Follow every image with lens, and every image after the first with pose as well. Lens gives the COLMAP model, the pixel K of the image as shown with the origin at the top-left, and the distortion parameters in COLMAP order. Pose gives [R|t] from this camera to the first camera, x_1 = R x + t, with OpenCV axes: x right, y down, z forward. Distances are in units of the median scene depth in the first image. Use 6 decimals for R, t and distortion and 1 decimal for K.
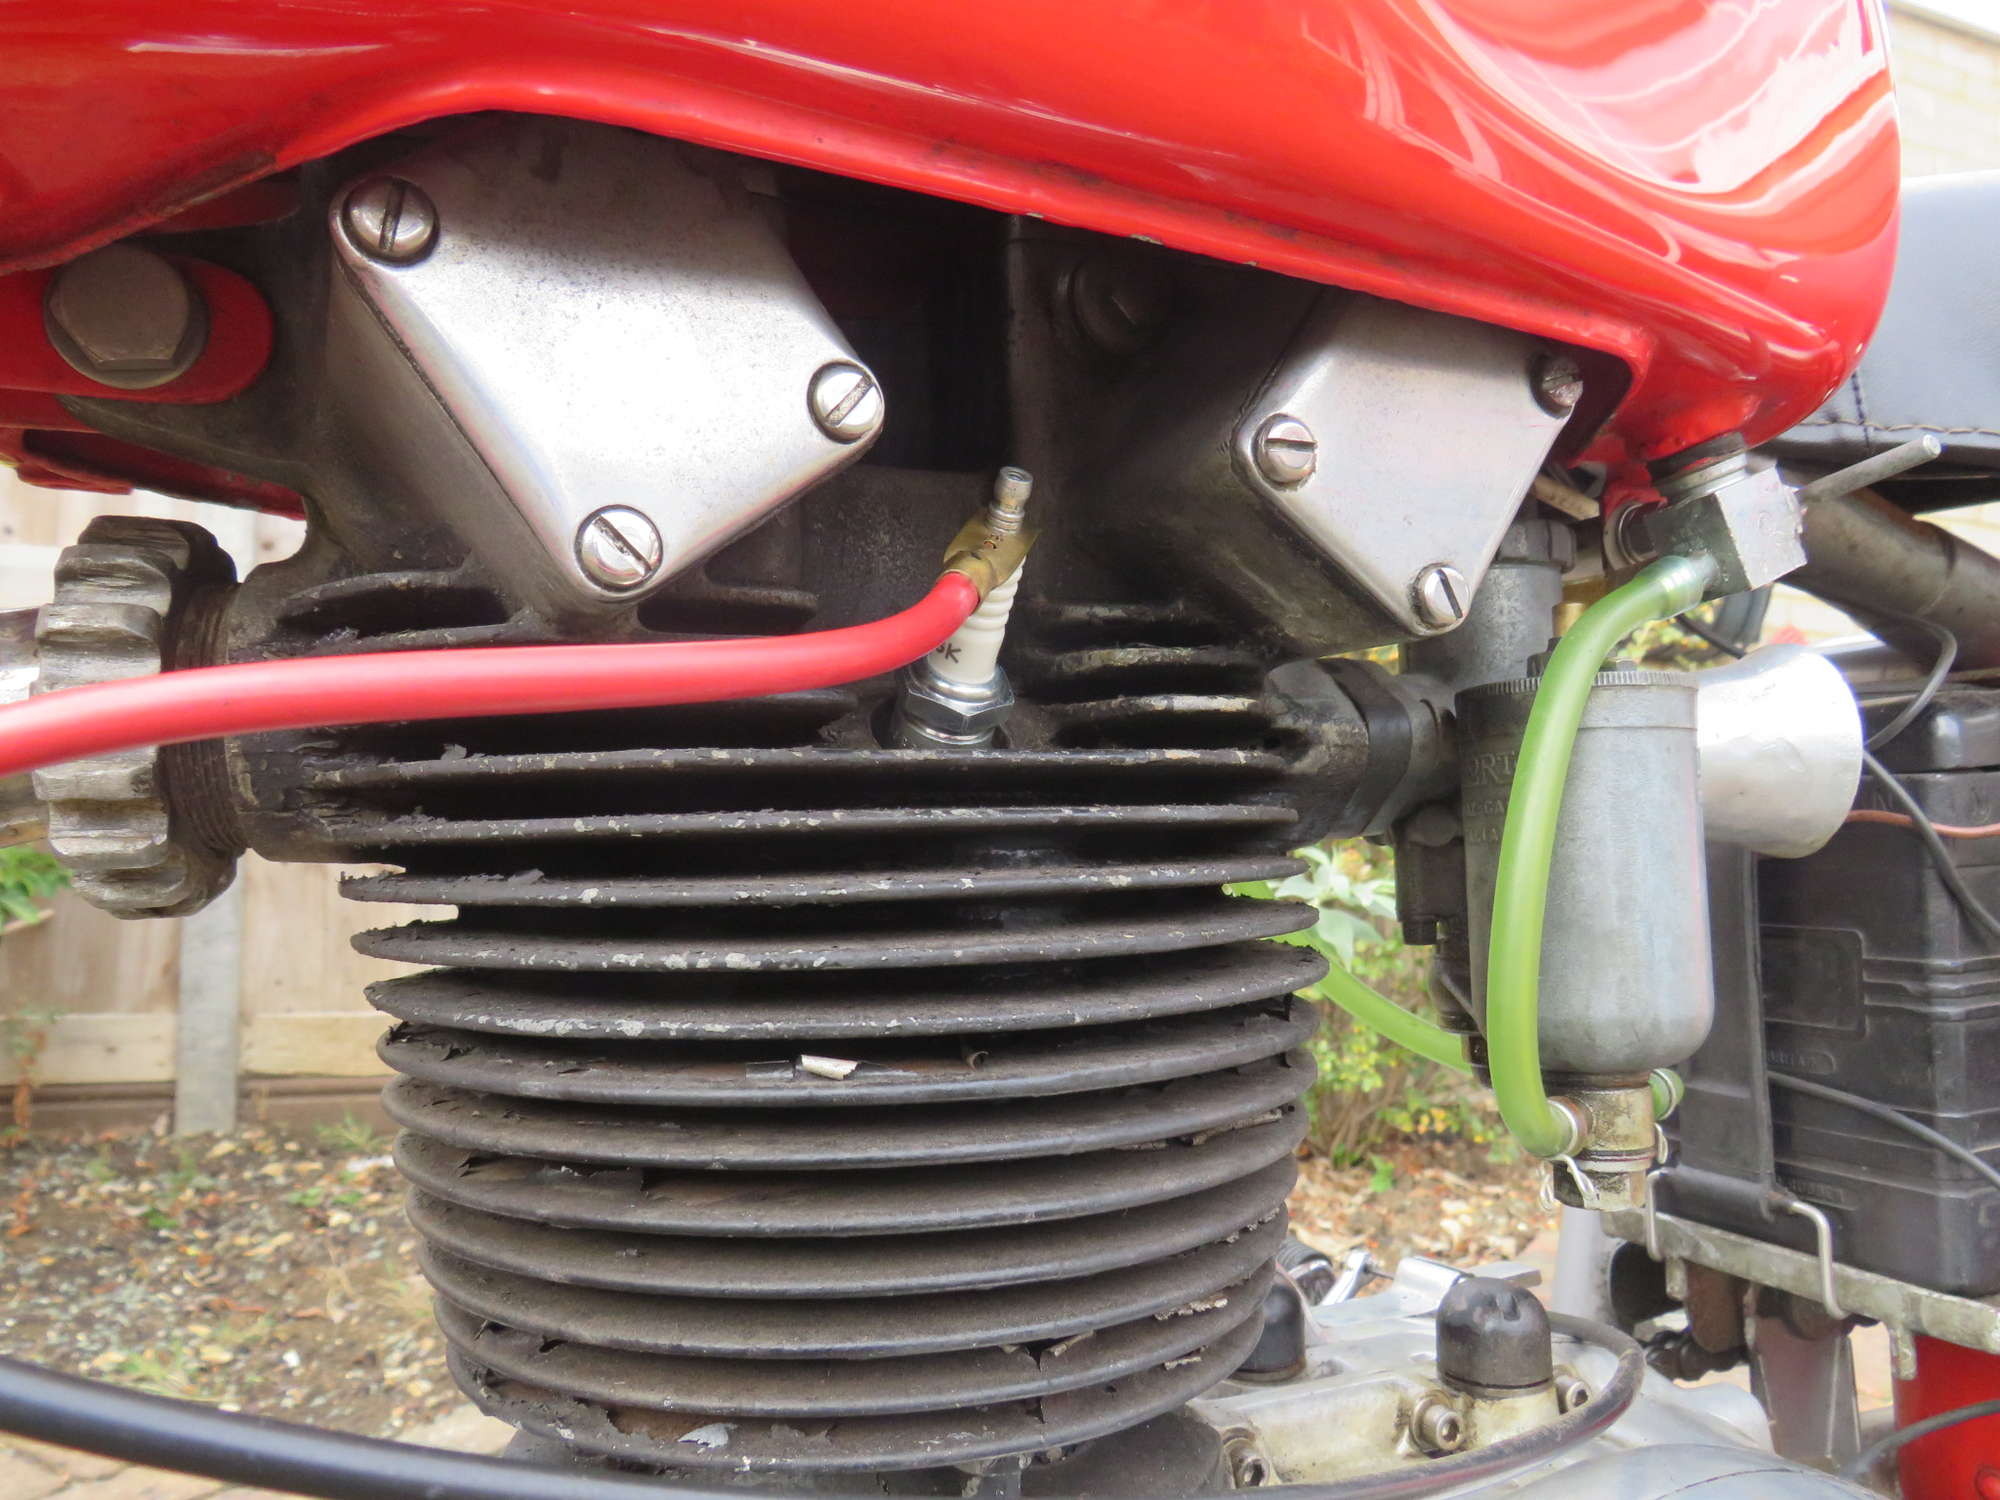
lens RADIAL K [[1521.7, 0, 1001.3], [0, 1521.7, 746.2], [0, 0, 1]] dist [-0.023465, 0.002455]
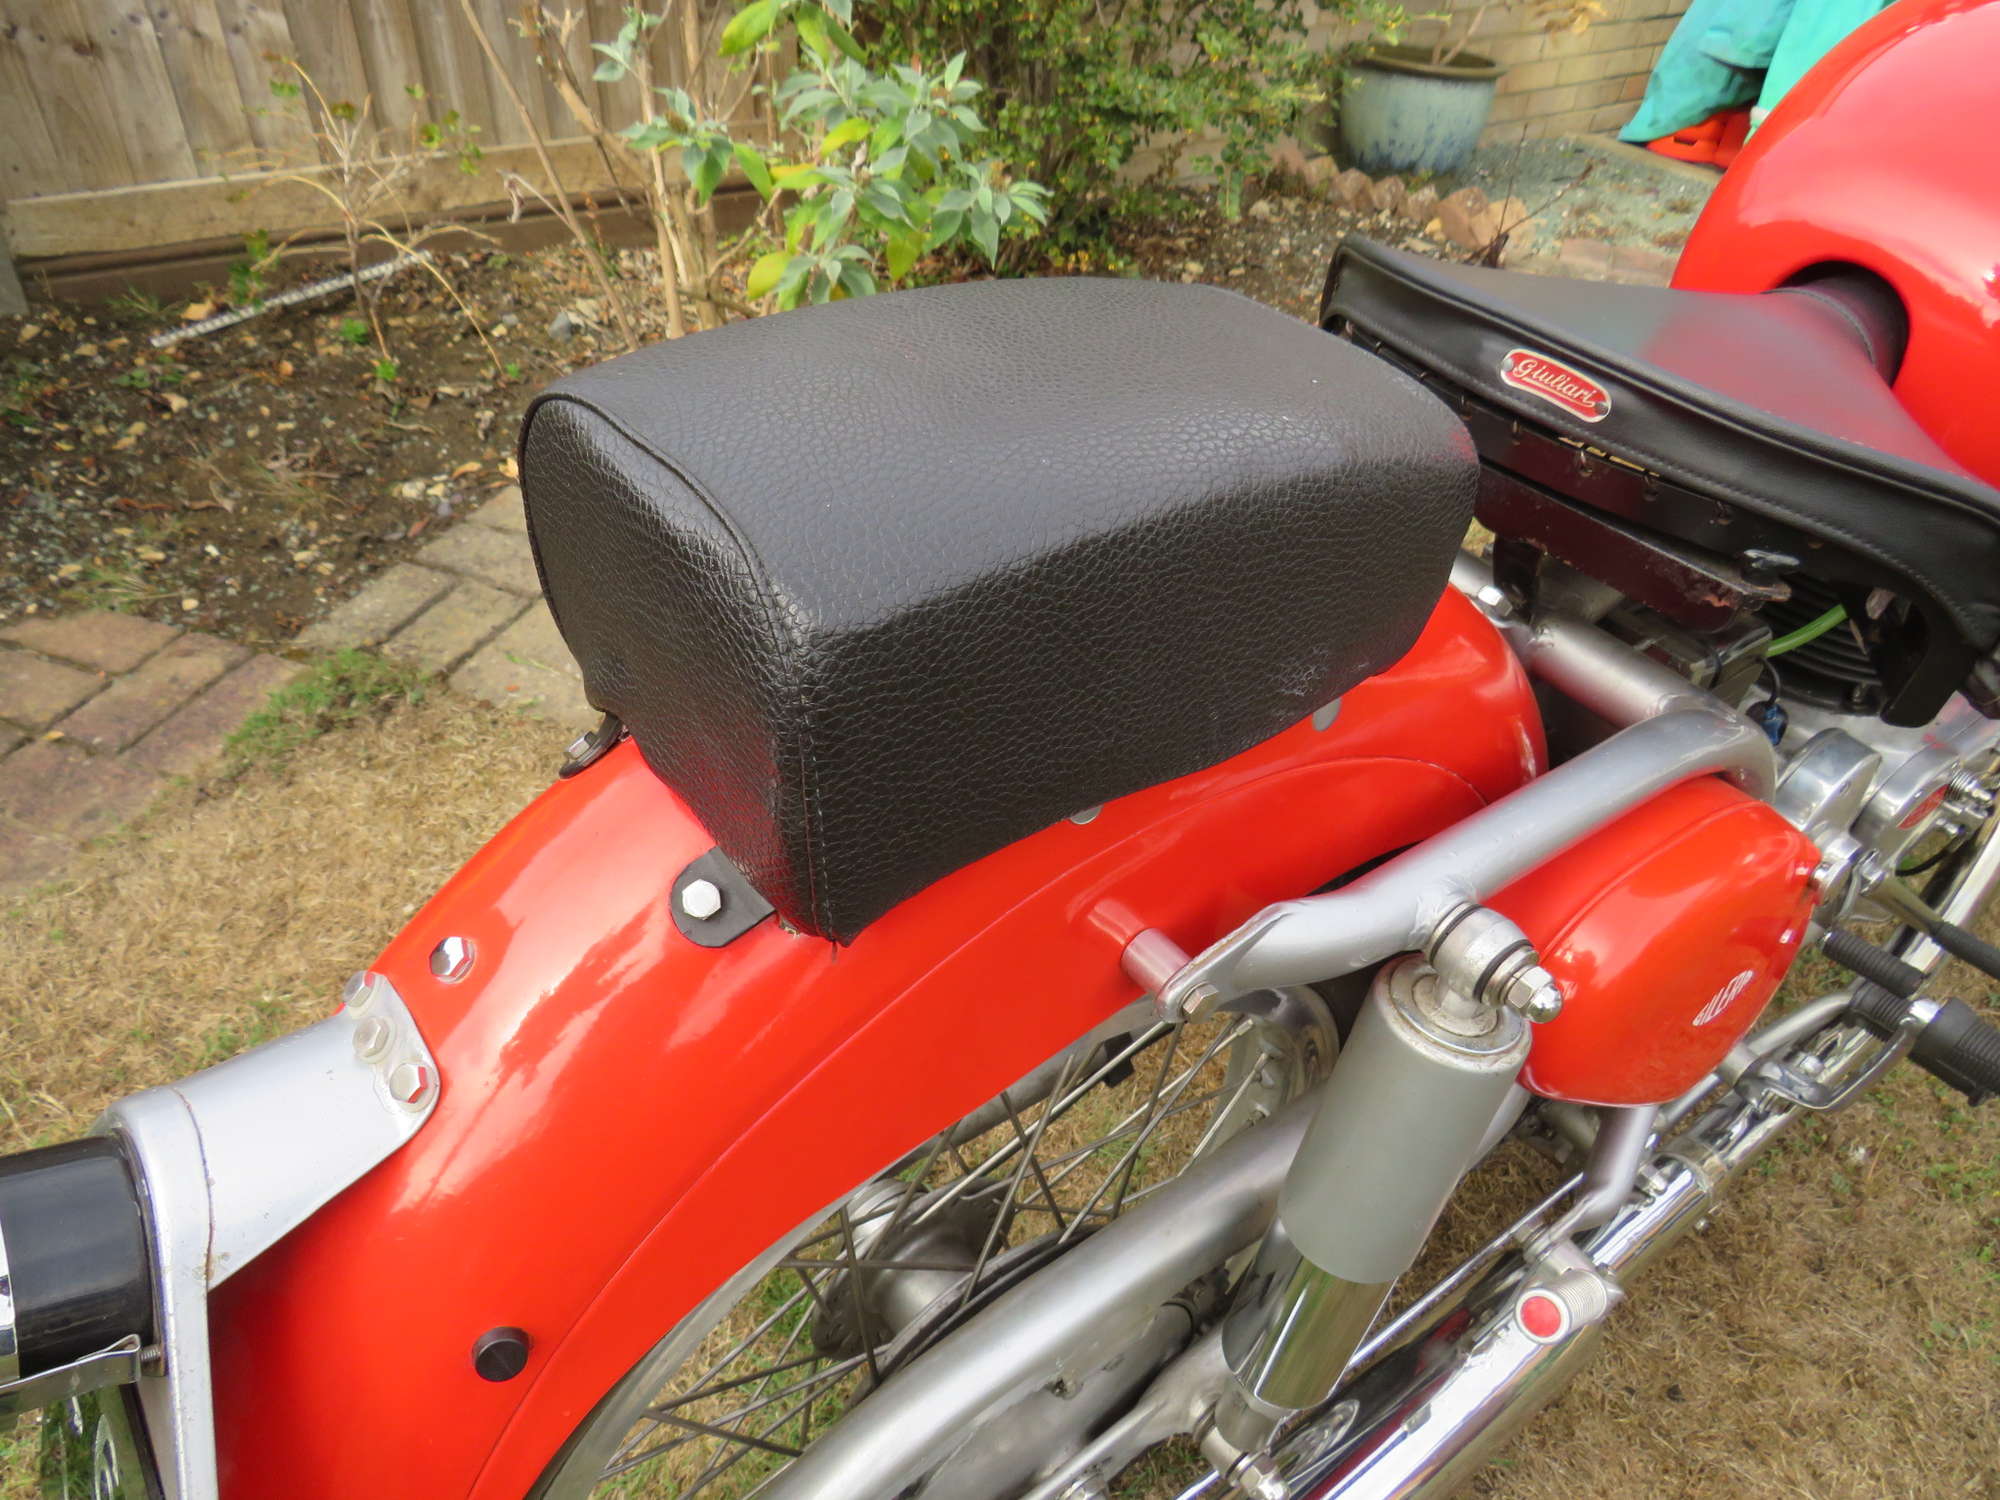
lens RADIAL K [[1414.0, 0, 995.4], [0, 1414.0, 744.6], [0, 0, 1]] dist [-0.025925, -0.001540]
pose [[0.981344, -0.101722, 0.163144, -0.010992], [-0.028437, 0.762434, 0.646440, -0.199790], [-0.190144, -0.639020, 0.745318, -0.110495]]
